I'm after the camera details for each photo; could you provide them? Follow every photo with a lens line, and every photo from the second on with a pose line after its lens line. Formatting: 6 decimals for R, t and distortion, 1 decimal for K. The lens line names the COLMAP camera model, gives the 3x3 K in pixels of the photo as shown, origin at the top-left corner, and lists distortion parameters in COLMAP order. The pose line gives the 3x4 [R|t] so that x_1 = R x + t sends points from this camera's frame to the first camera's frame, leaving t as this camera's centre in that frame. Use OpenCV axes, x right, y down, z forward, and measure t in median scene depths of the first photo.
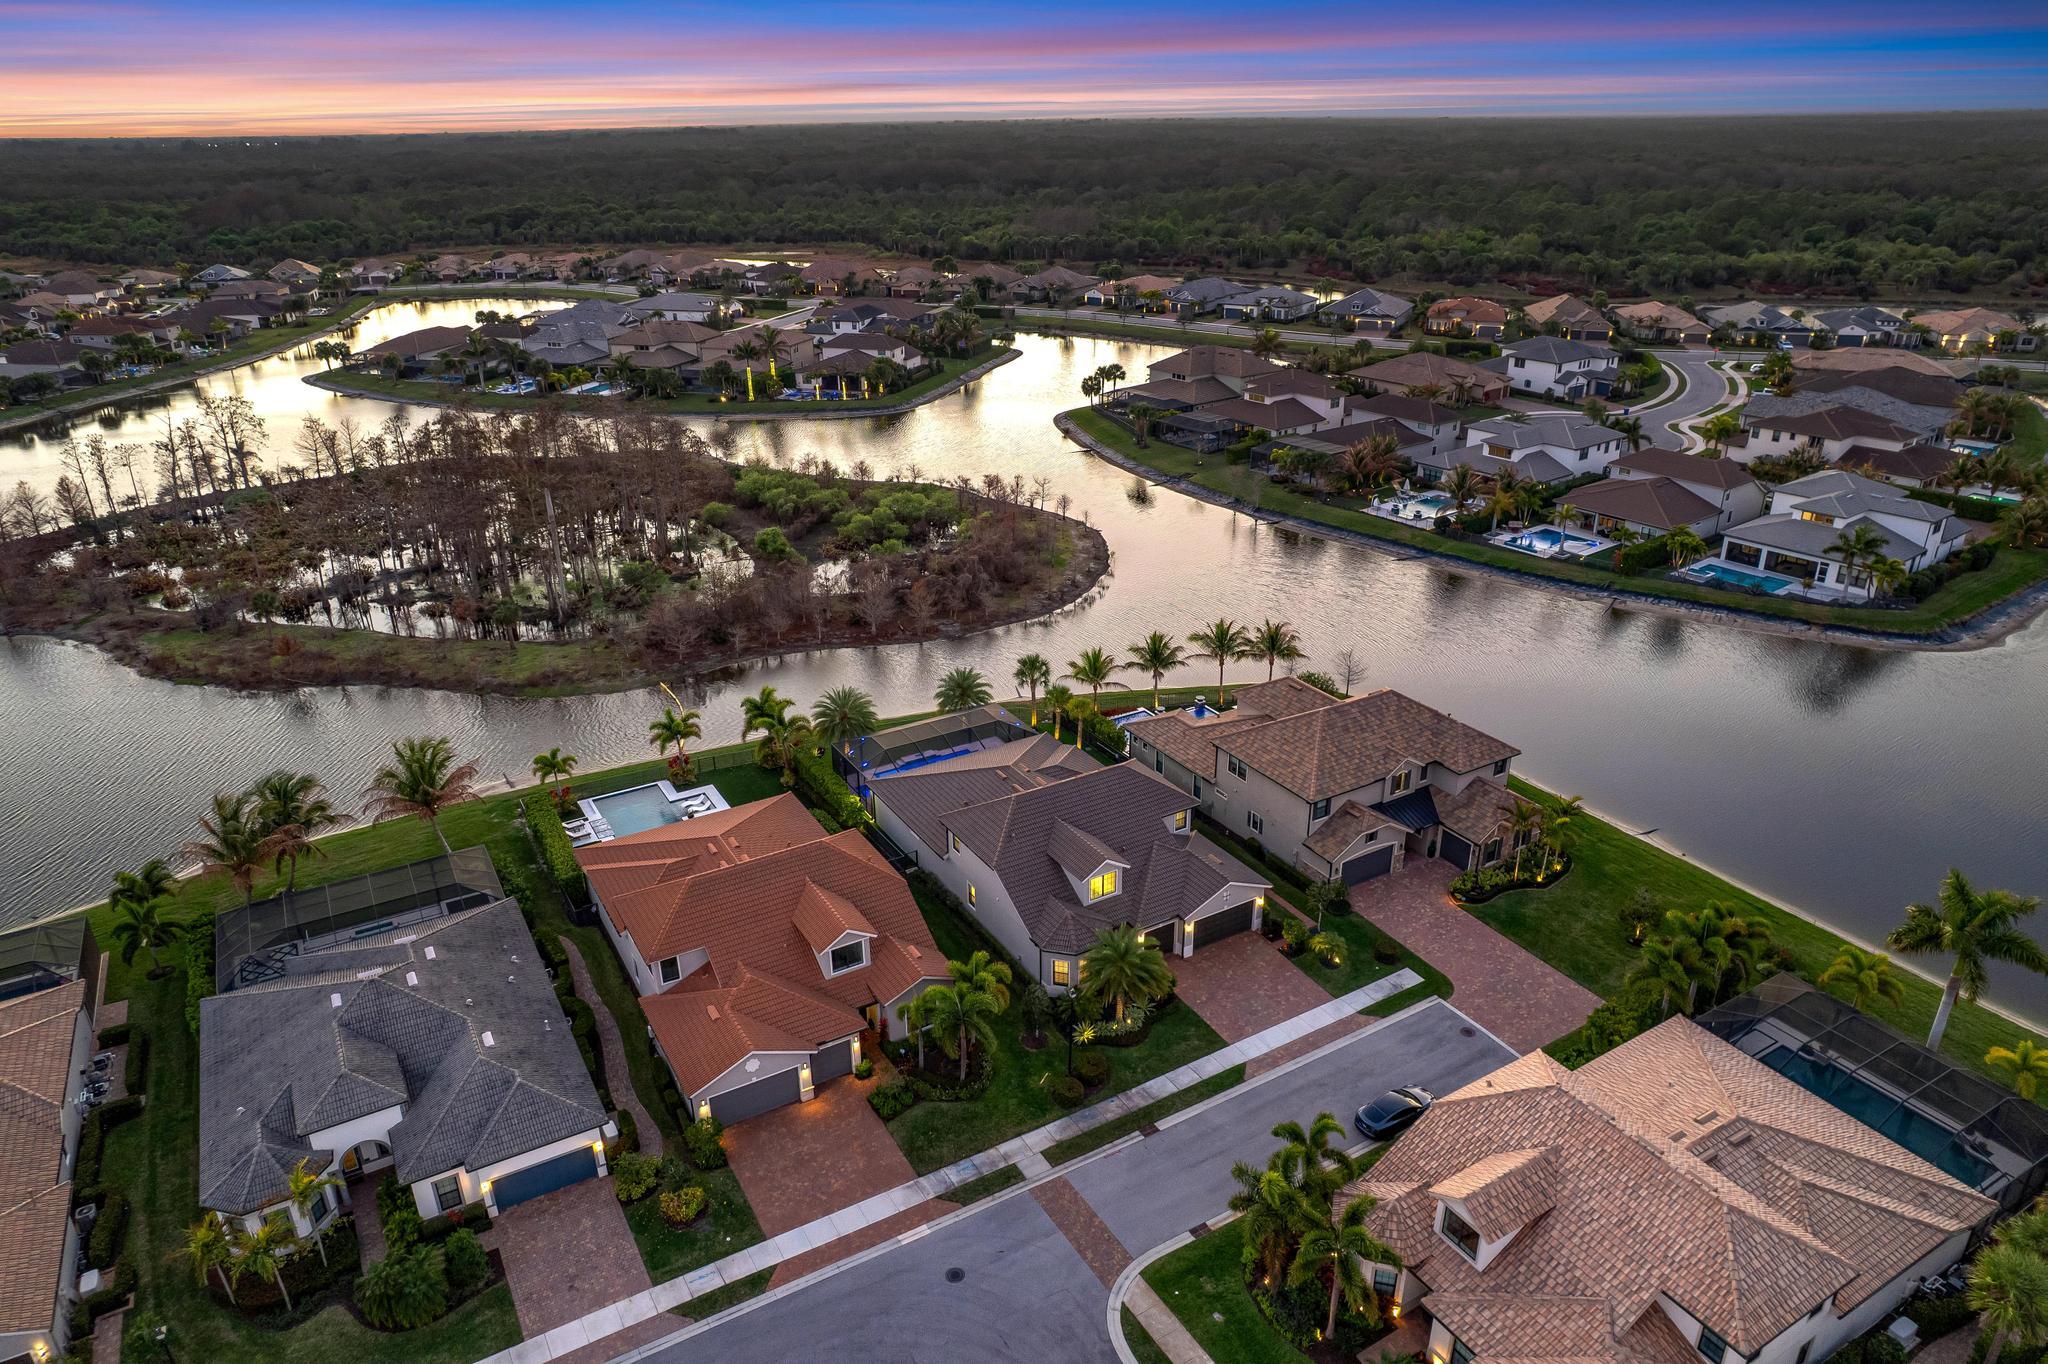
lens RADIAL K [[1315.9, 0, 1024.0], [0, 1315.9, 682.0], [0, 0, 1]] dist [-0.060920, 0.055827]
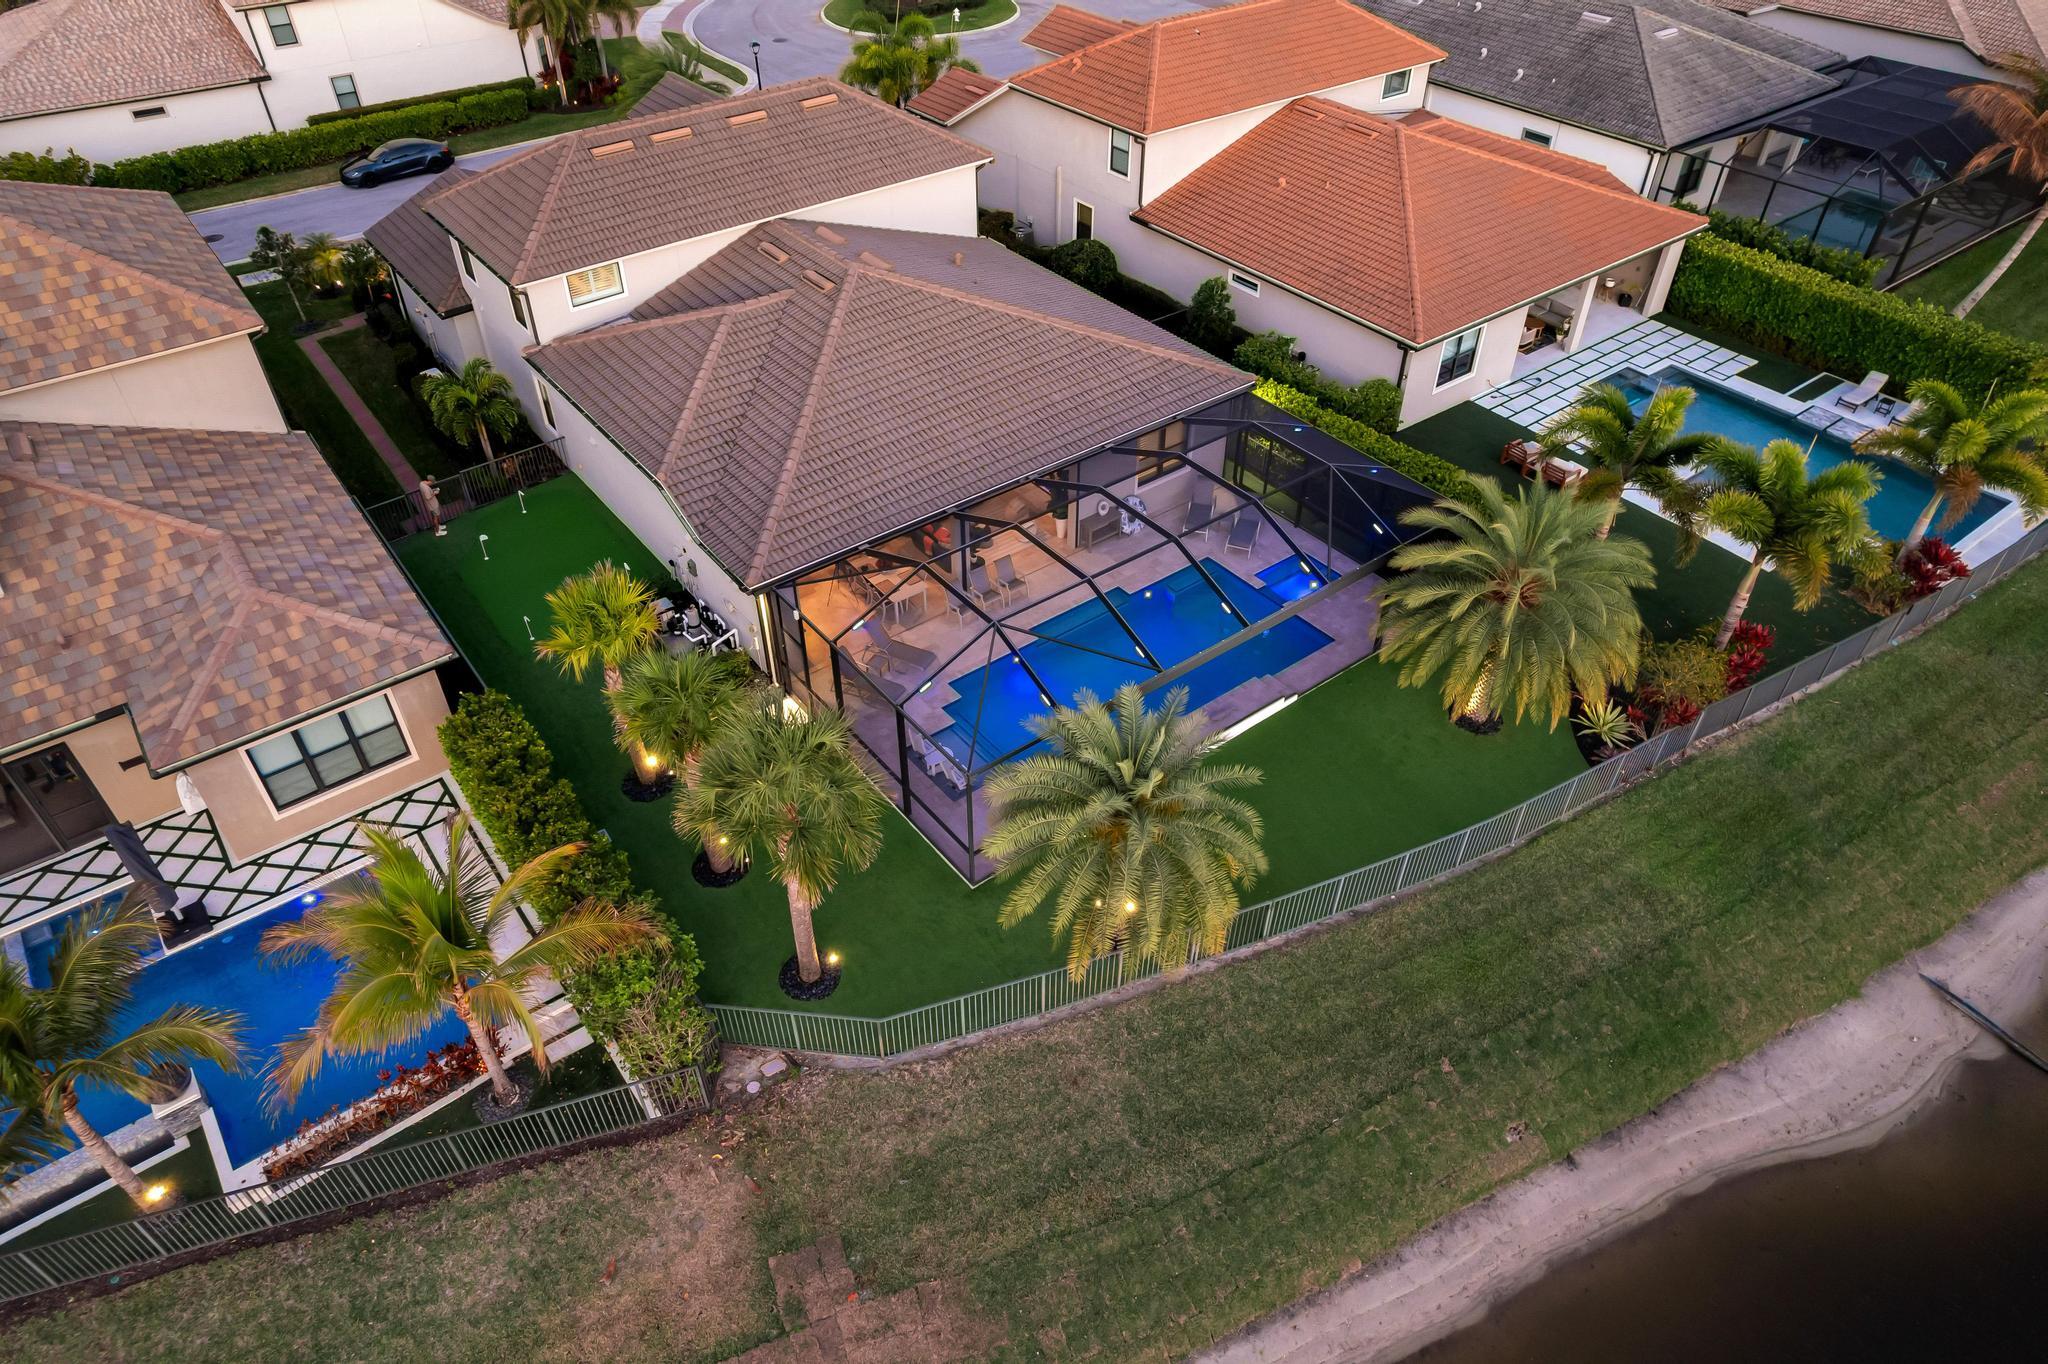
lens RADIAL K [[1315.9, 0, 1024.0], [0, 1315.9, 682.0], [0, 0, 1]] dist [-0.060920, 0.055827]
pose [[-0.992252, 0.089675, -0.085995, -0.016546], [-0.037508, 0.443645, 0.895418, -0.229618], [0.118448, 0.891705, -0.436844, 1.313763]]
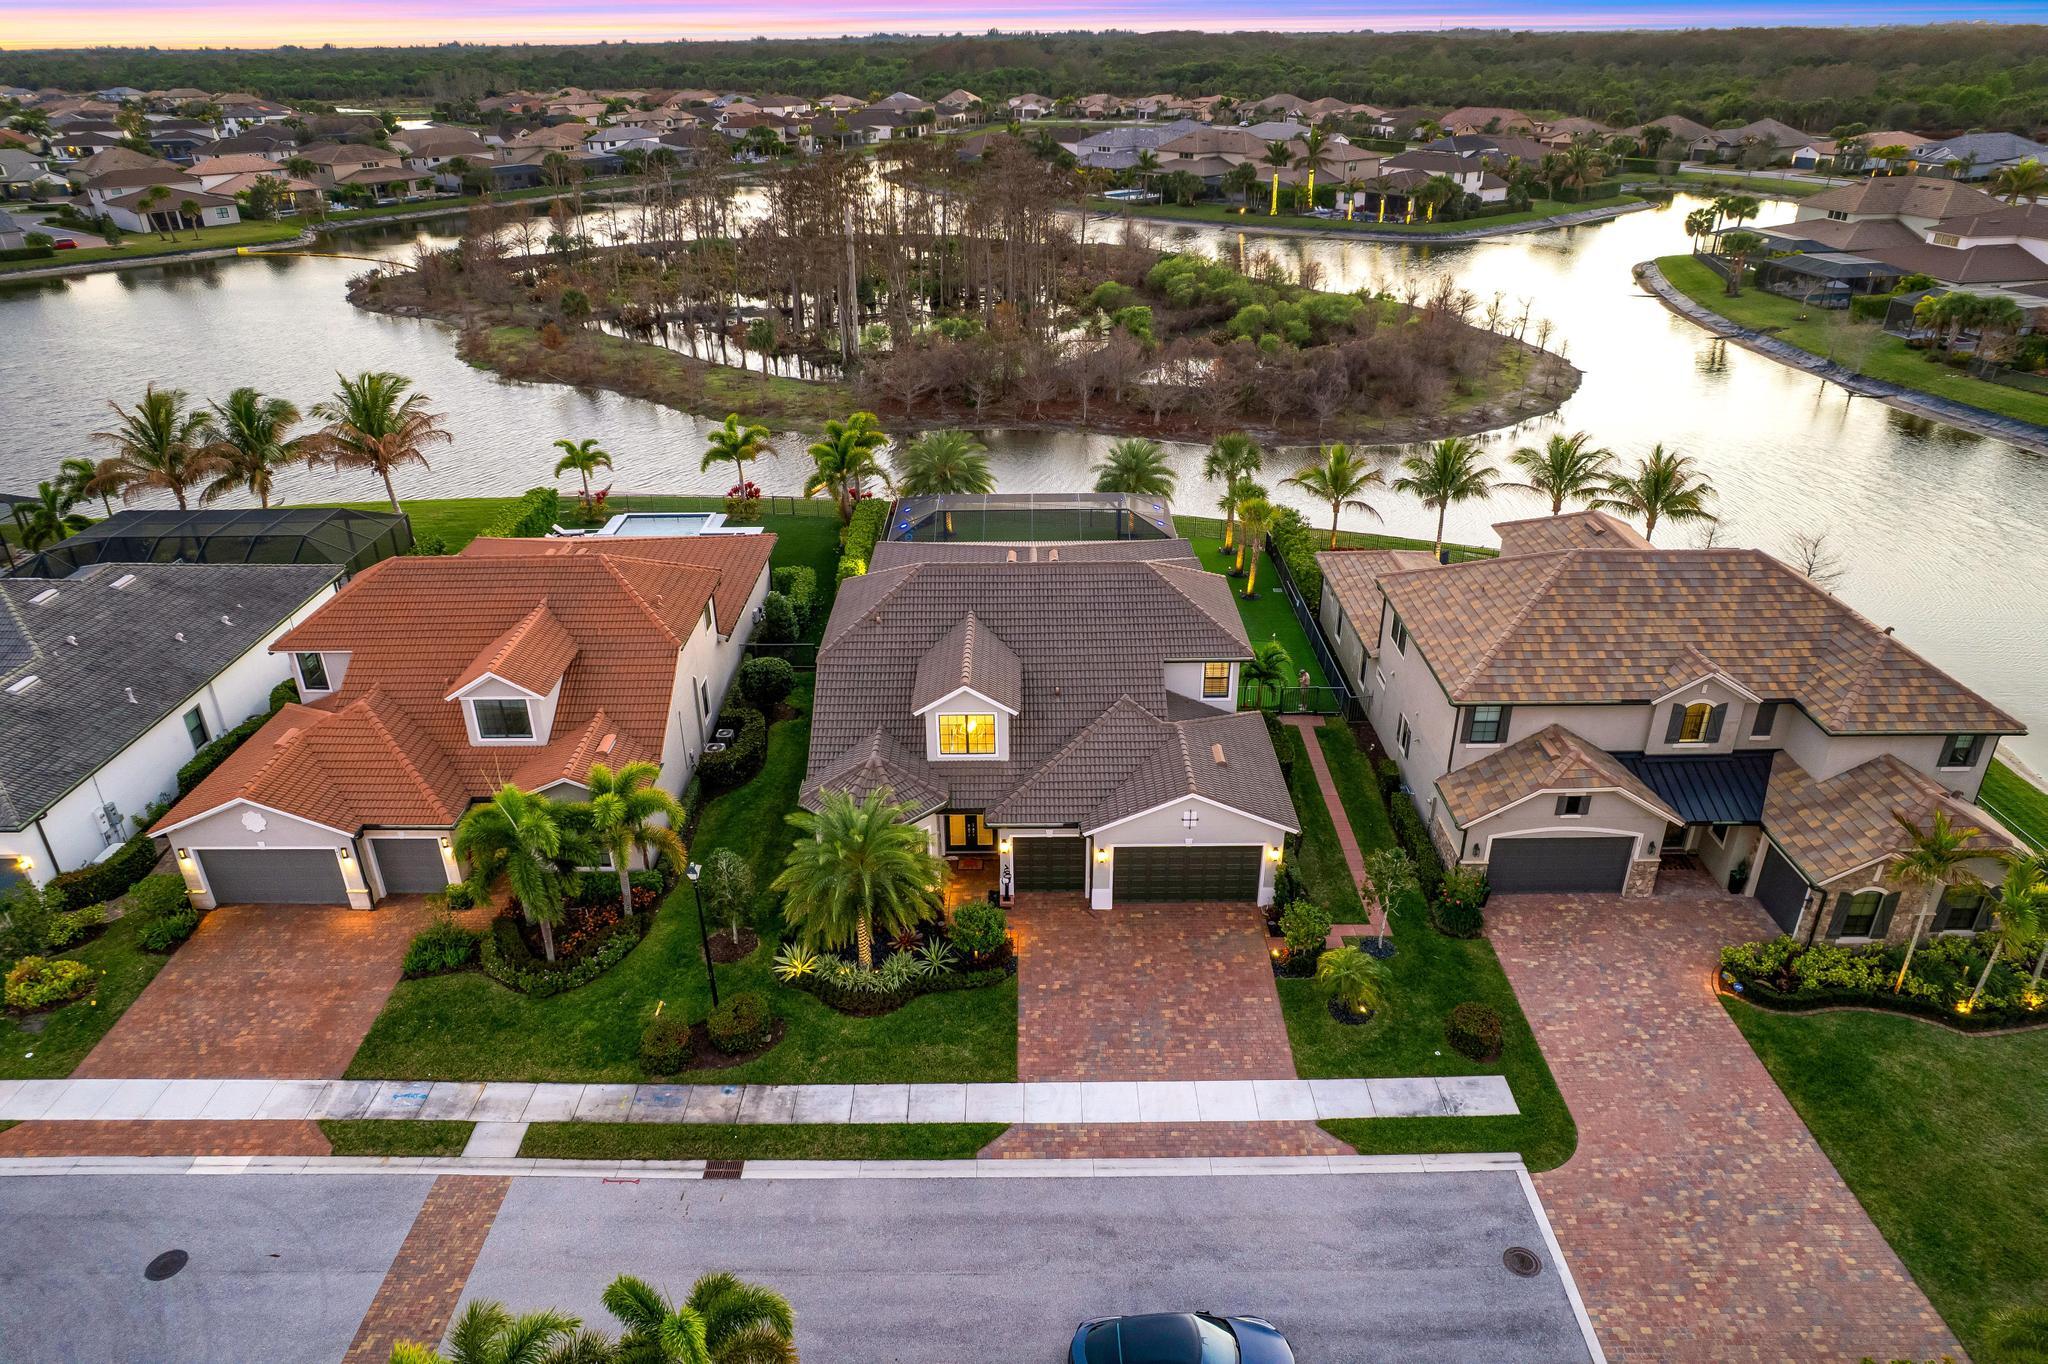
lens RADIAL K [[1317.2, 0, 1024.0], [0, 1317.2, 682.0], [0, 0, 1]] dist [-0.085728, 0.084947]
pose [[0.858910, 0.229841, -0.457653, 0.290873], [-0.202933, 0.973228, 0.107912, 0.060658], [0.470203, 0.000186, 0.882558, 0.460373]]
